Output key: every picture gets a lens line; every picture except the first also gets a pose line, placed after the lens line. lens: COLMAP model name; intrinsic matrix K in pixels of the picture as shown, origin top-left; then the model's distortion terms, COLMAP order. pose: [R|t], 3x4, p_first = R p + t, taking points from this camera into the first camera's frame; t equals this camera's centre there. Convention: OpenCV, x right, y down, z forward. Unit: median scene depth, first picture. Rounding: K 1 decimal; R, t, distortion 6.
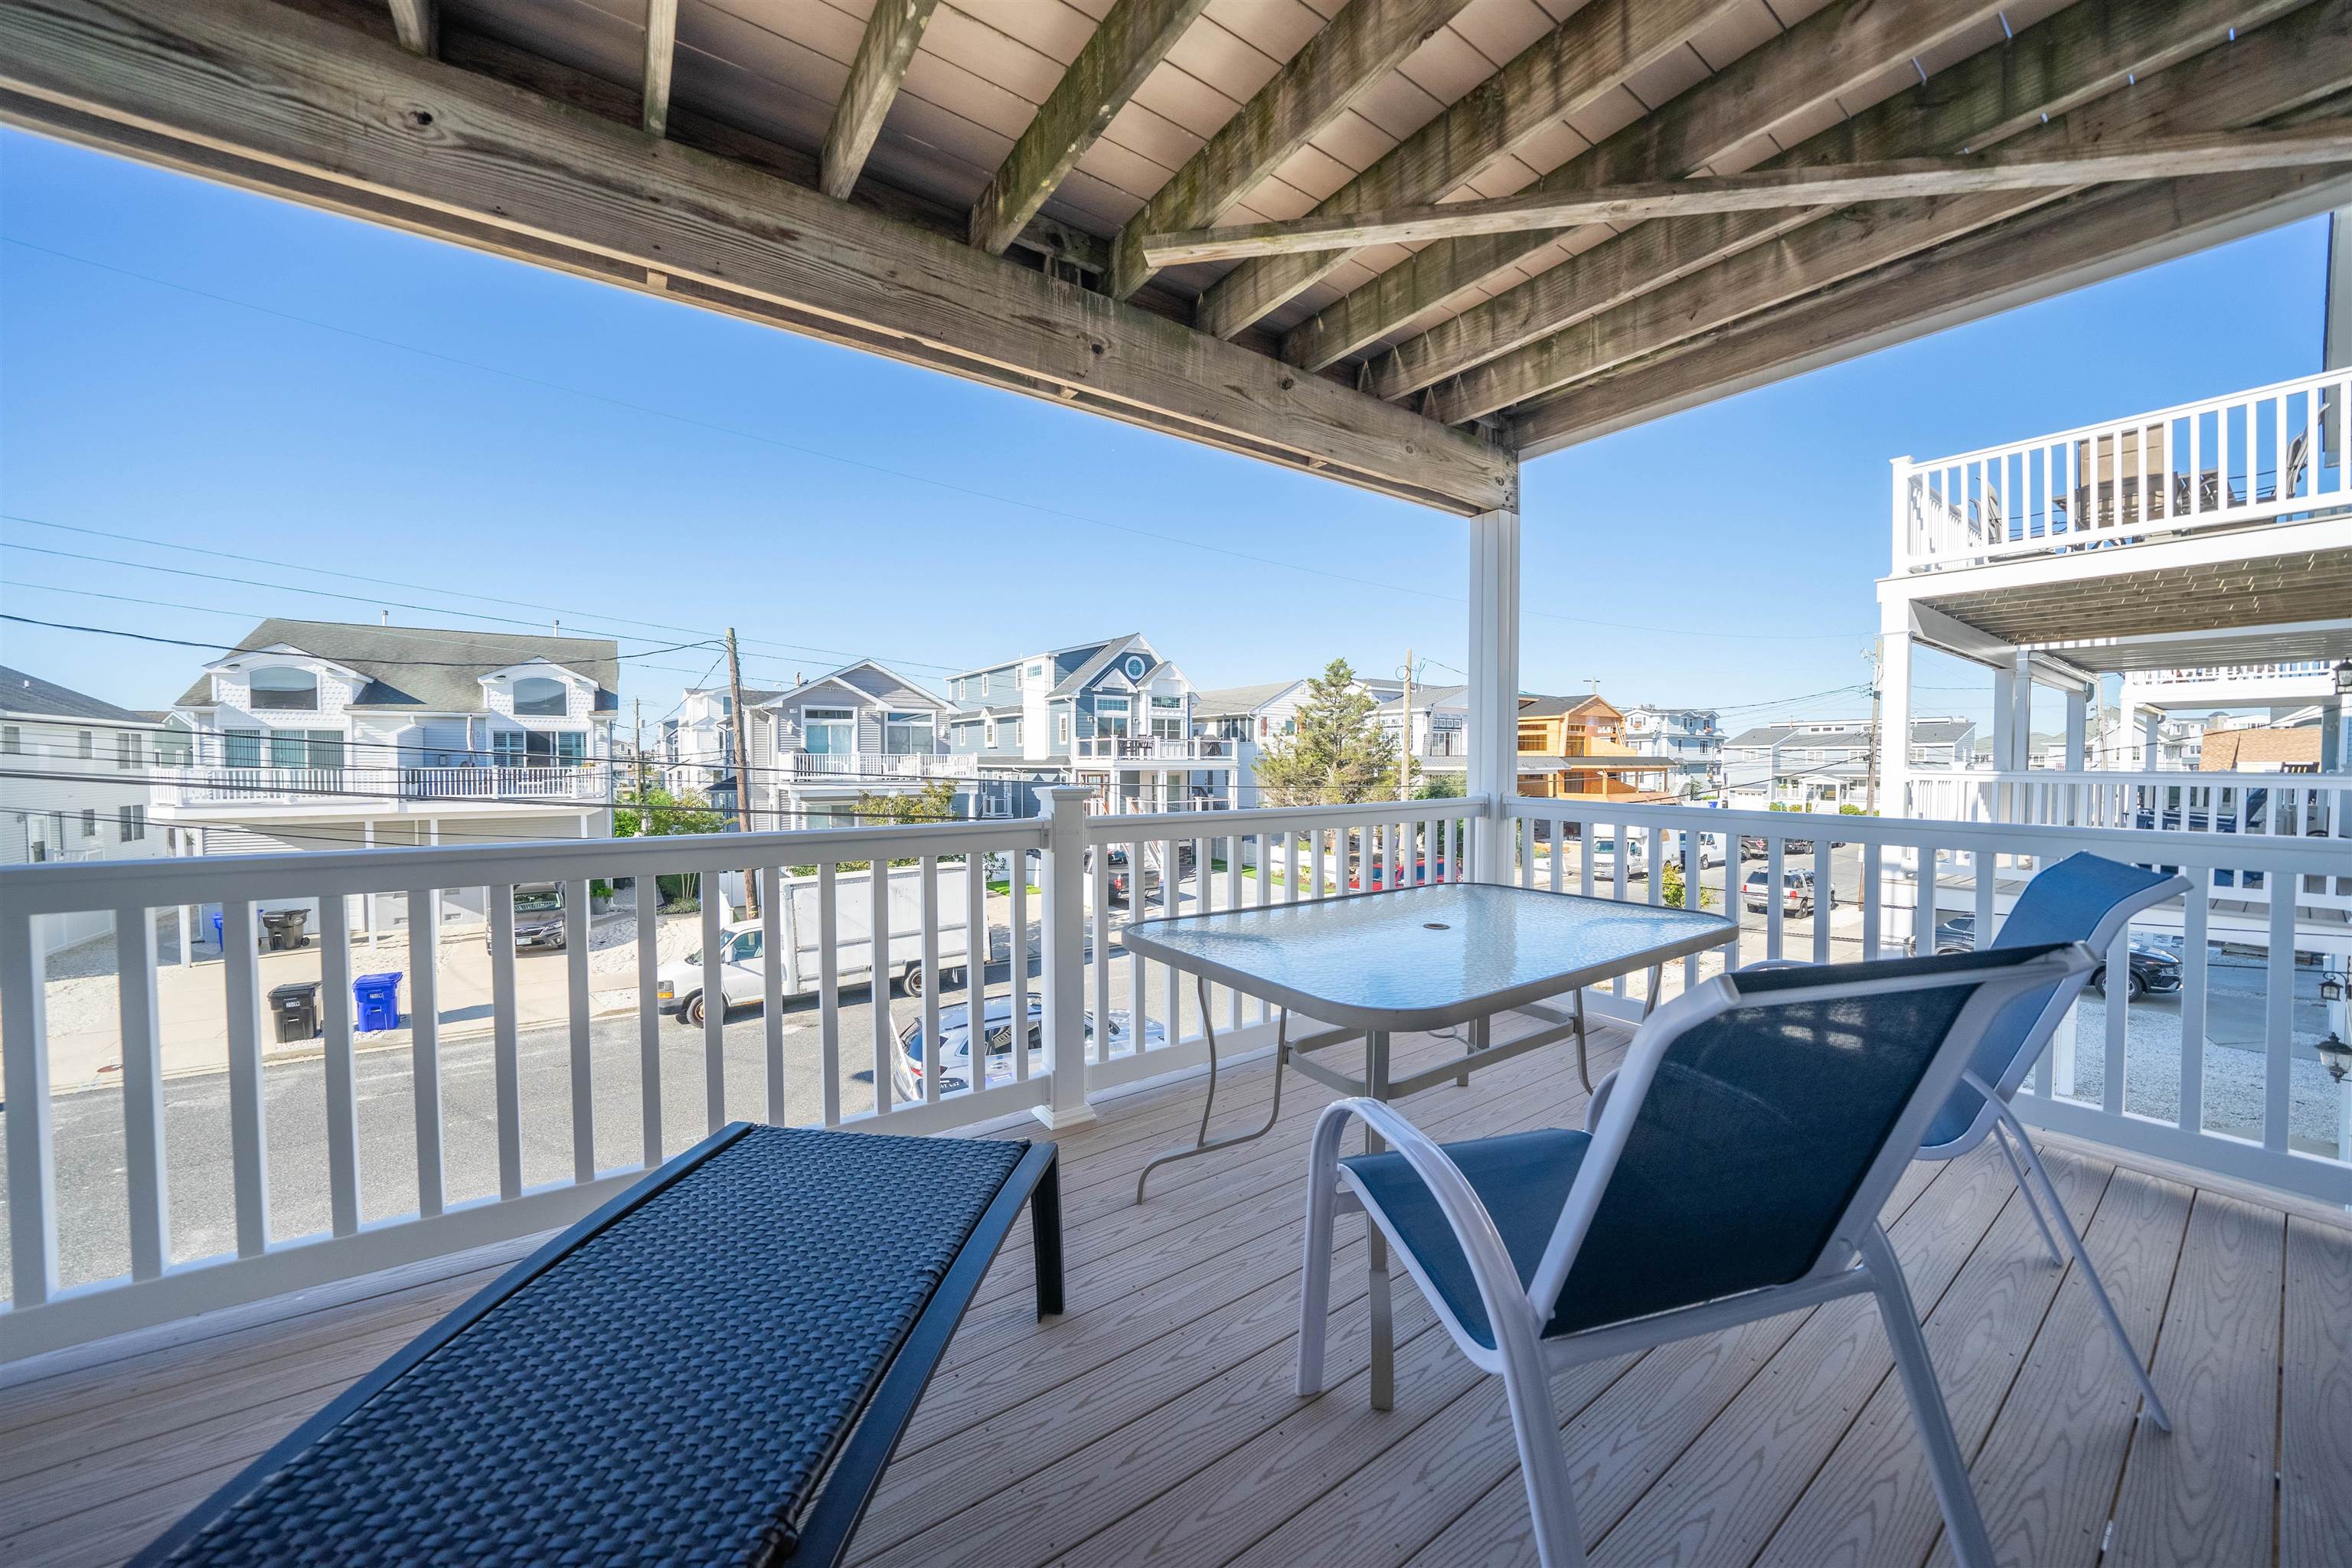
lens RADIAL K [[815.1, 0, 1151.4], [0, 815.1, 777.9], [0, 0, 1]] dist [-0.012980, -0.000415]
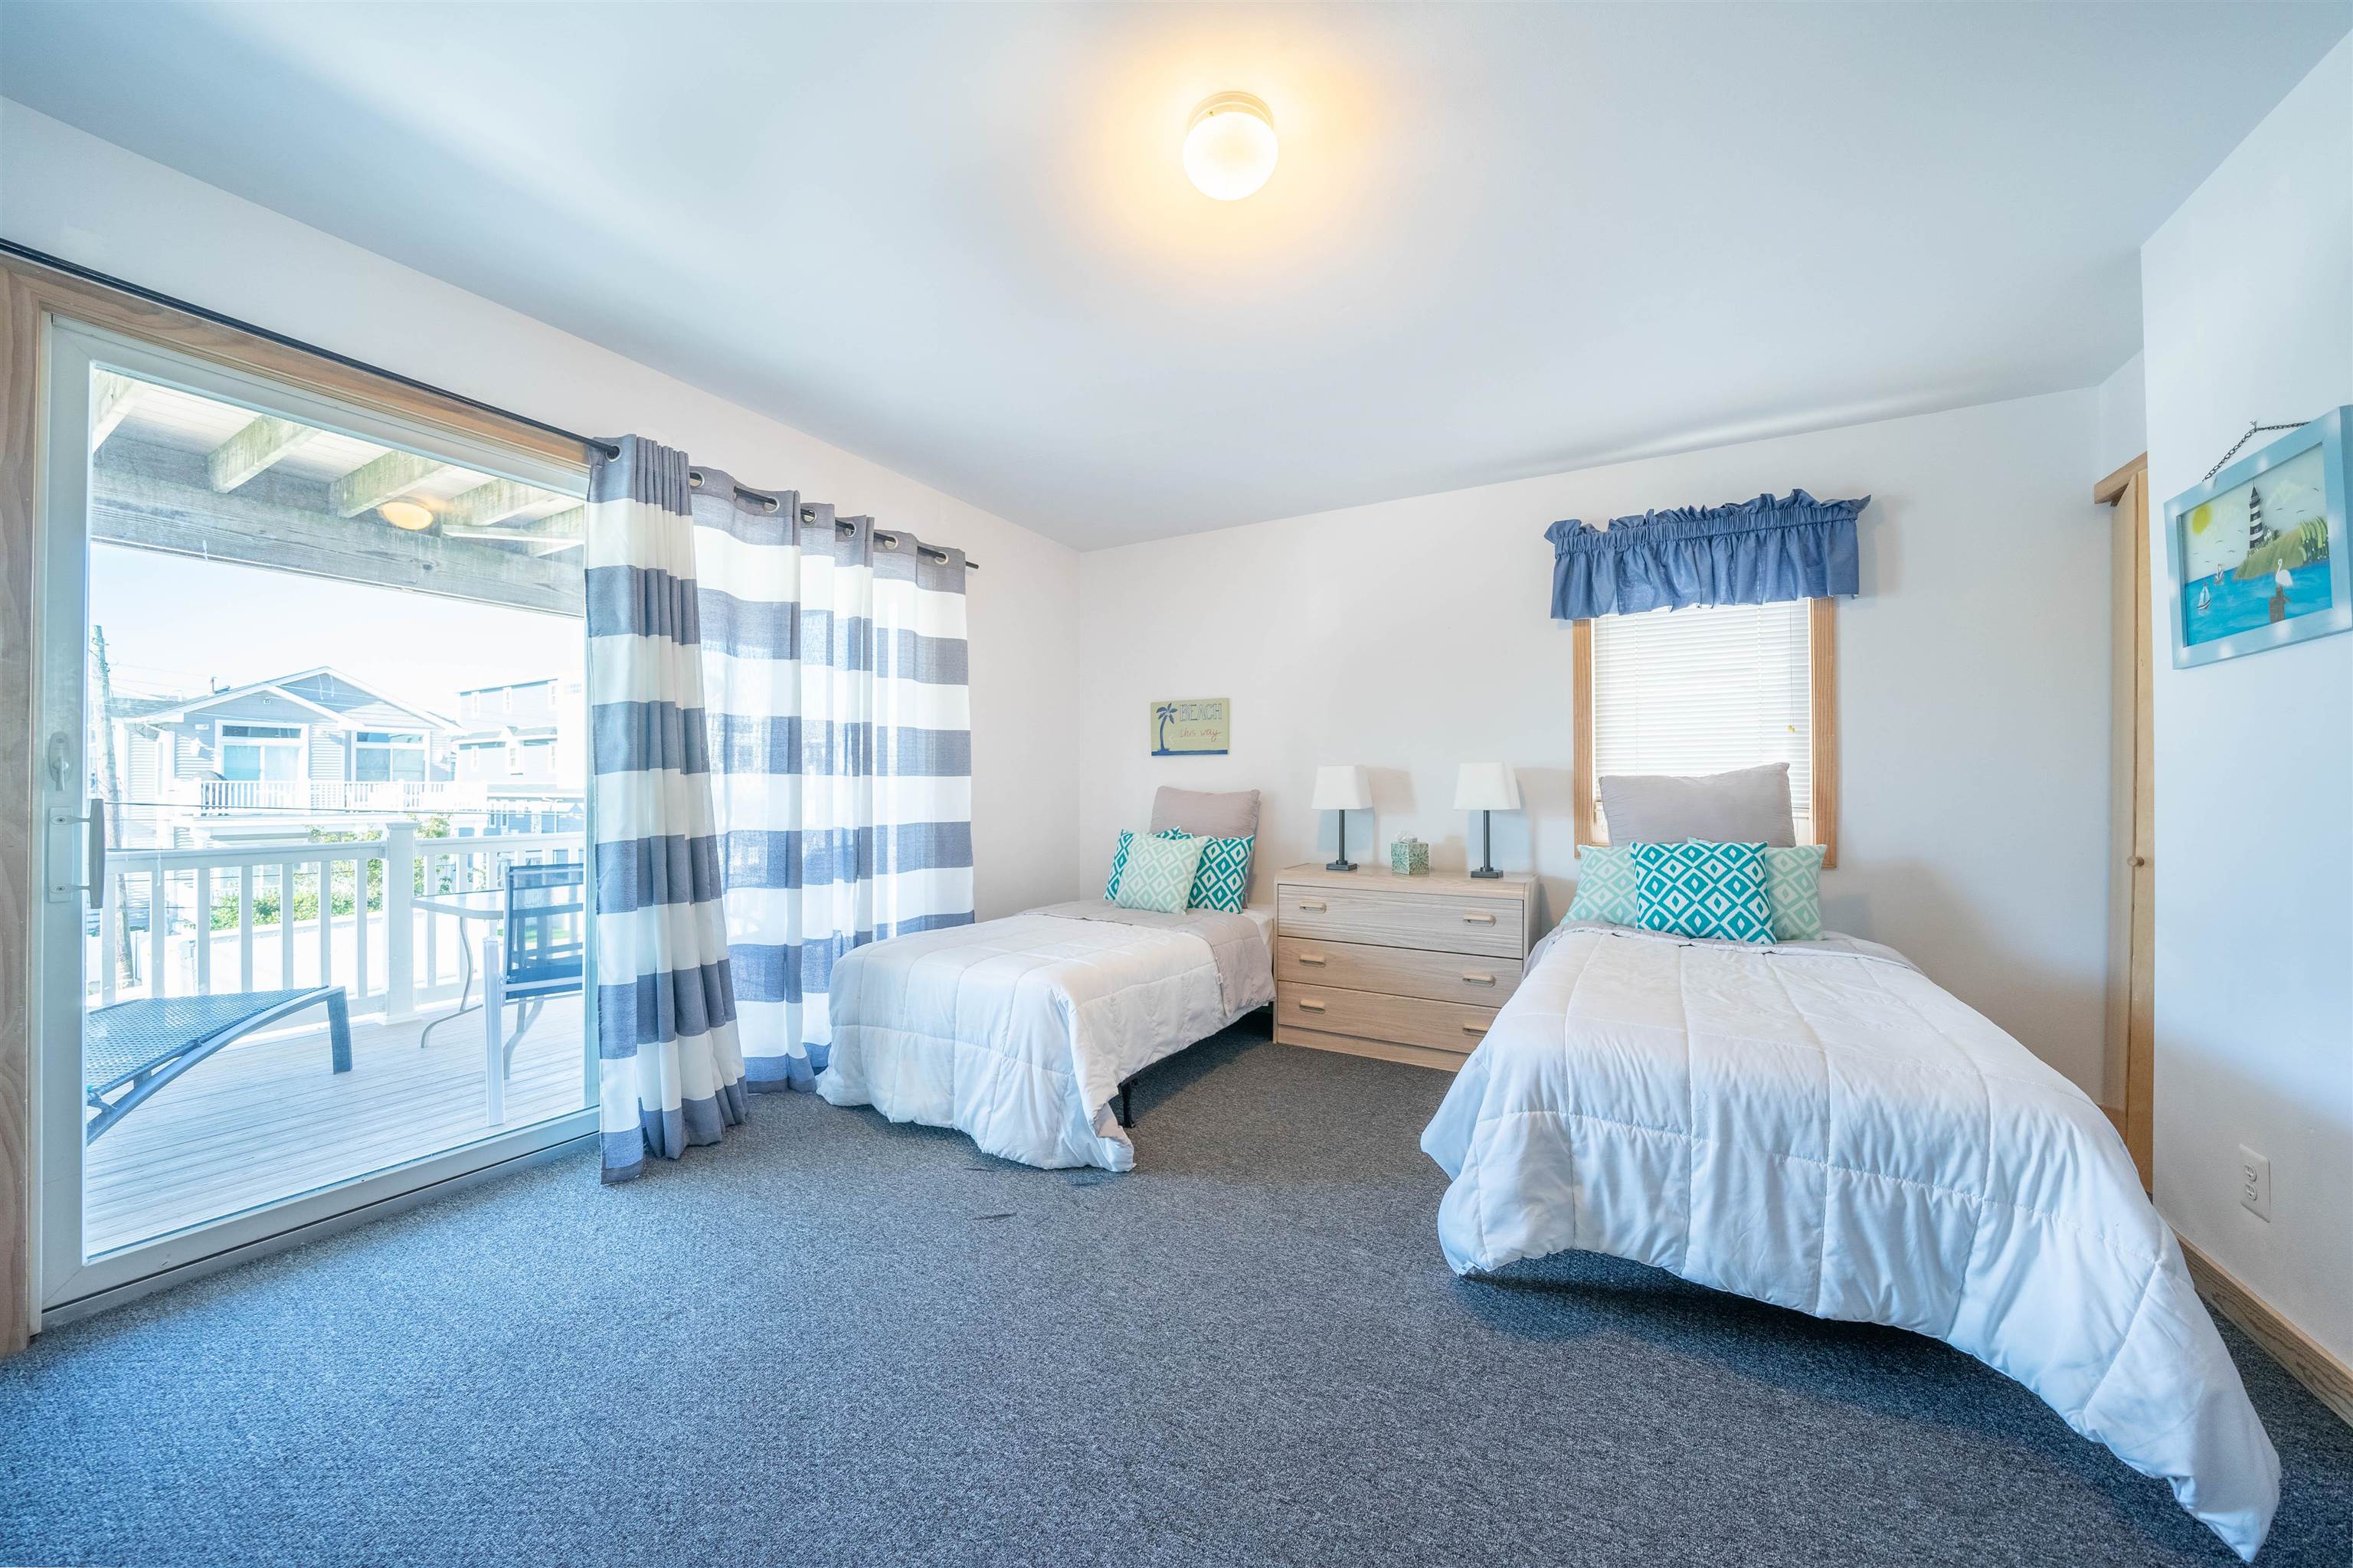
lens RADIAL K [[815.5, 0, 1138.3], [0, 815.5, 777.6], [0, 0, 1]] dist [-0.012980, -0.000415]
pose [[0.901537, 0.006835, 0.432648, 0.043922], [0.007589, 0.999472, -0.031605, -0.001102], [-0.432636, 0.031777, 0.901009, -0.093478]]
